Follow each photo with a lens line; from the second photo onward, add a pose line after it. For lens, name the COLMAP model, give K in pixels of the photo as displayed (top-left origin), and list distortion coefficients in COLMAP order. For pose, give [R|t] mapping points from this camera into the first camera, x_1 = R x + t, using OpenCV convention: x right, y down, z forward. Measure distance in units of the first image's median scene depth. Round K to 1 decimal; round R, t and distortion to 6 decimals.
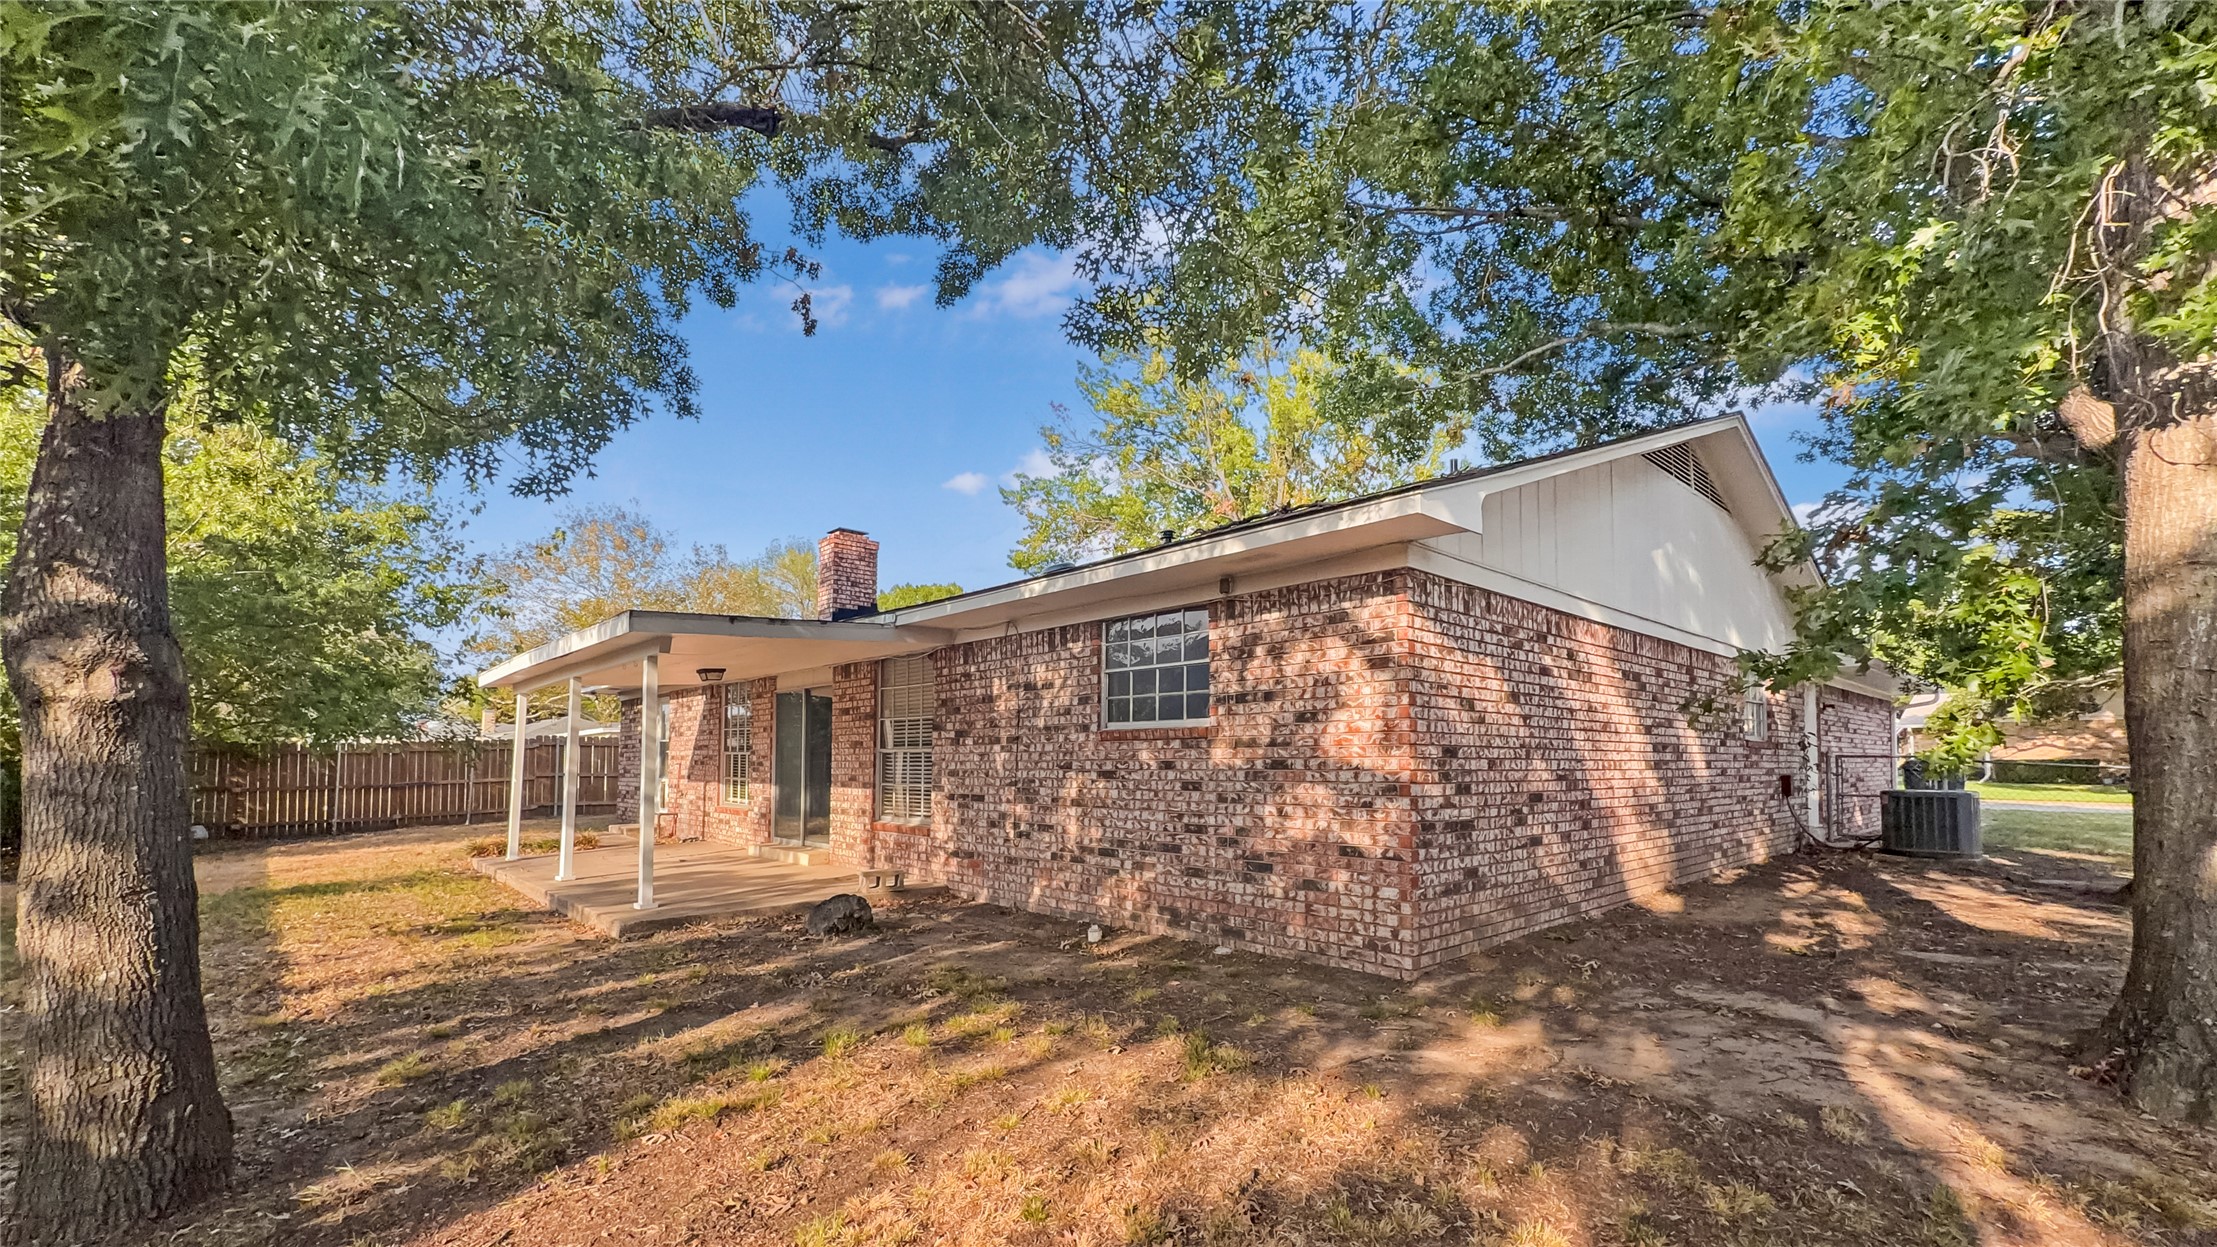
lens RADIAL K [[908.1, 0, 1135.3], [0, 908.1, 670.0], [0, 0, 1]] dist [-0.002199, 0.000004]
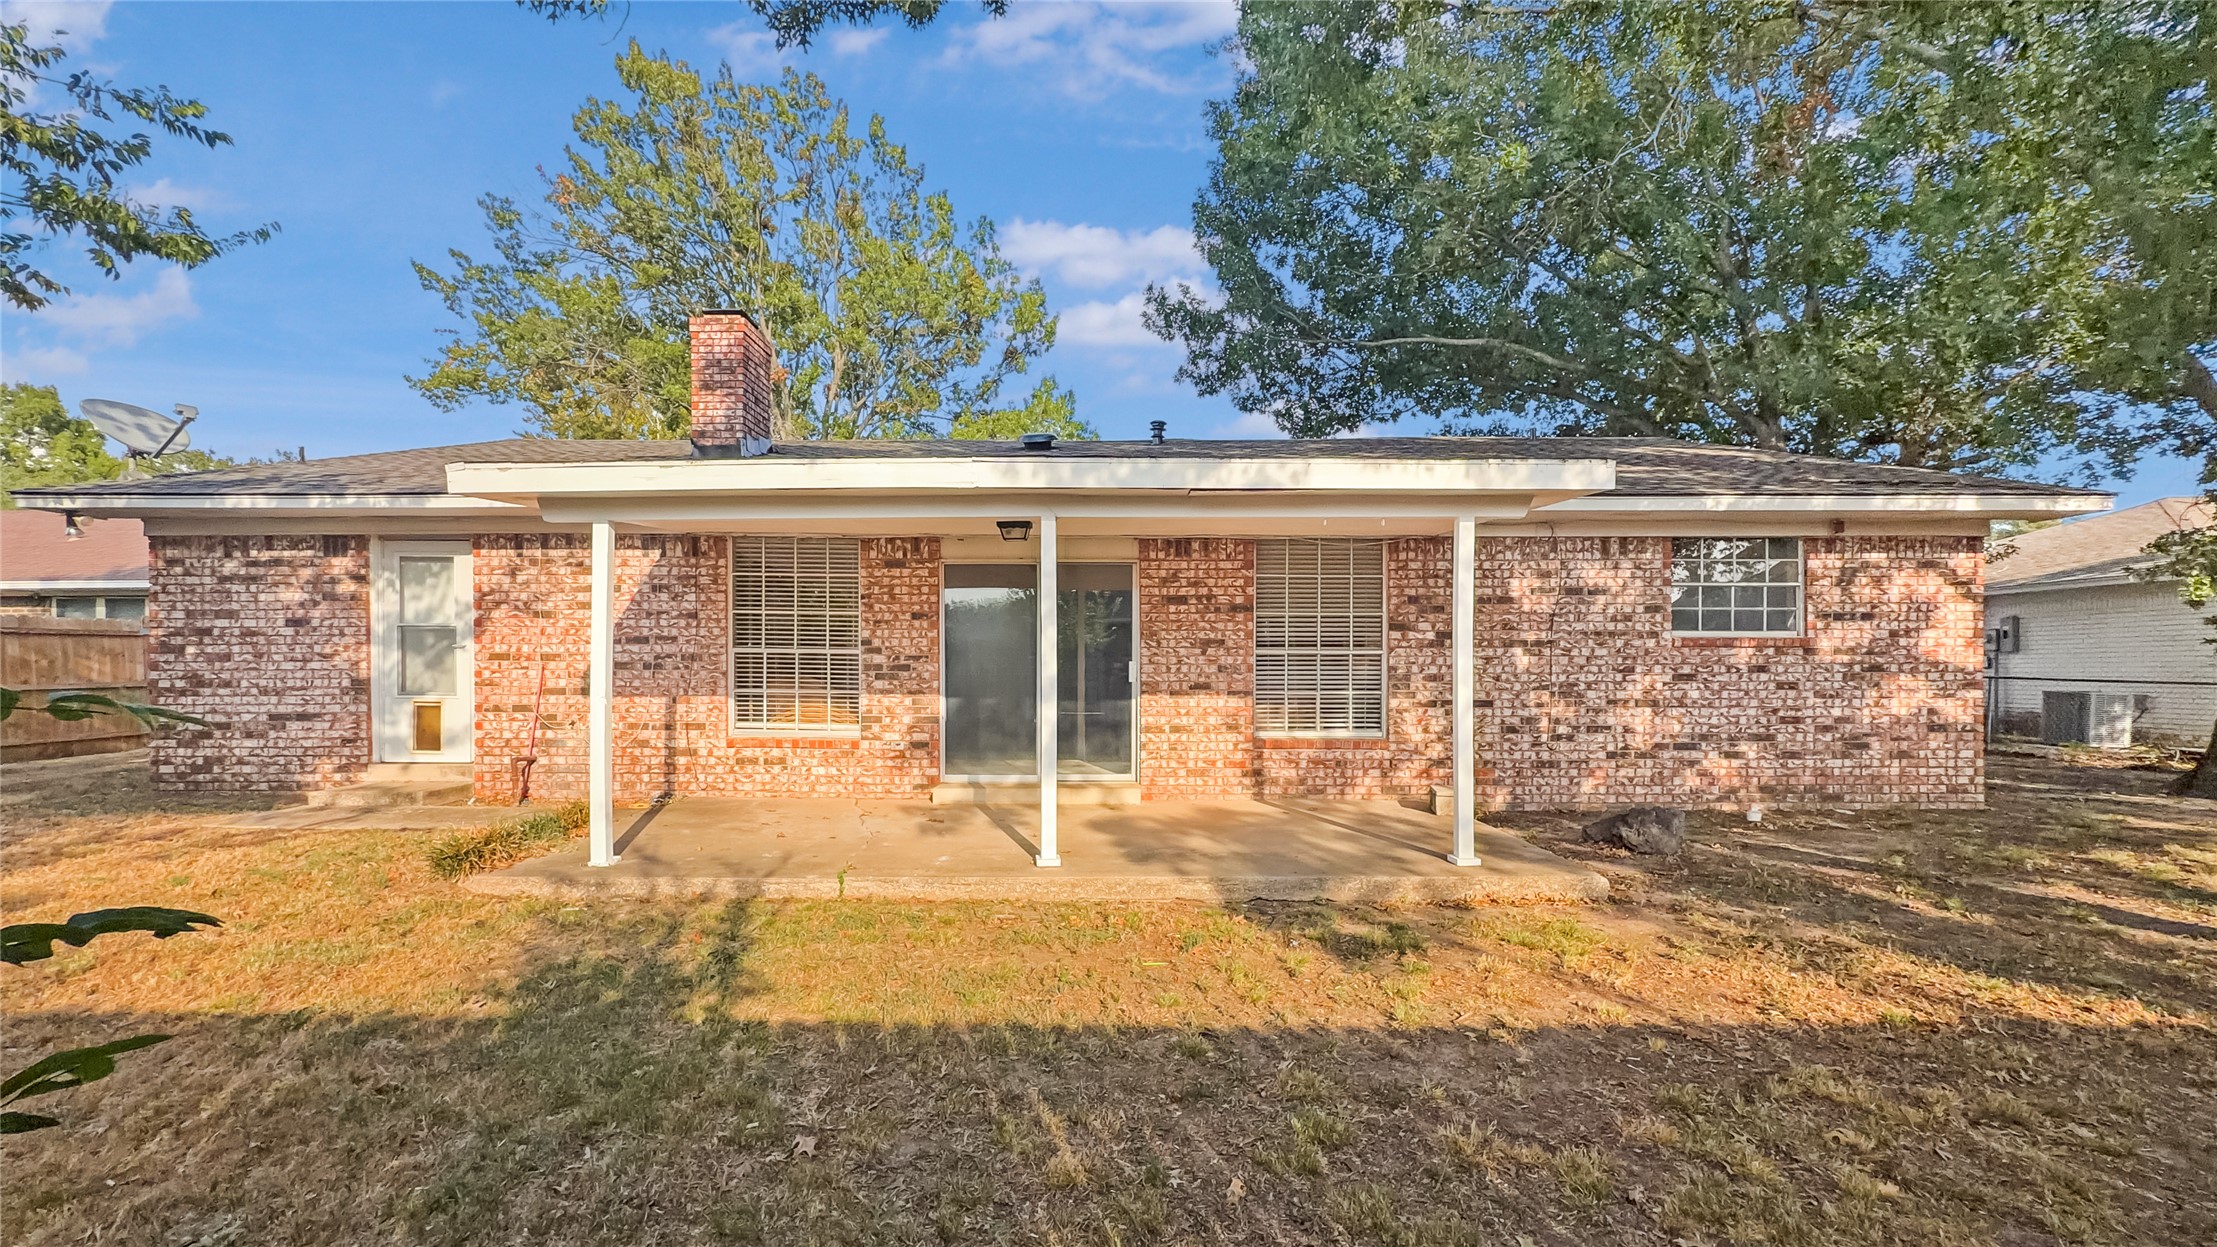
lens RADIAL K [[908.1, 0, 1107.0], [0, 908.1, 644.6], [0, 0, 1]] dist [-0.002199, 0.000004]
pose [[0.694526, 0.025622, 0.719011, -1.472022], [-0.074268, 0.996580, 0.036225, 0.097469], [-0.715624, -0.078559, 0.694054, 0.820974]]
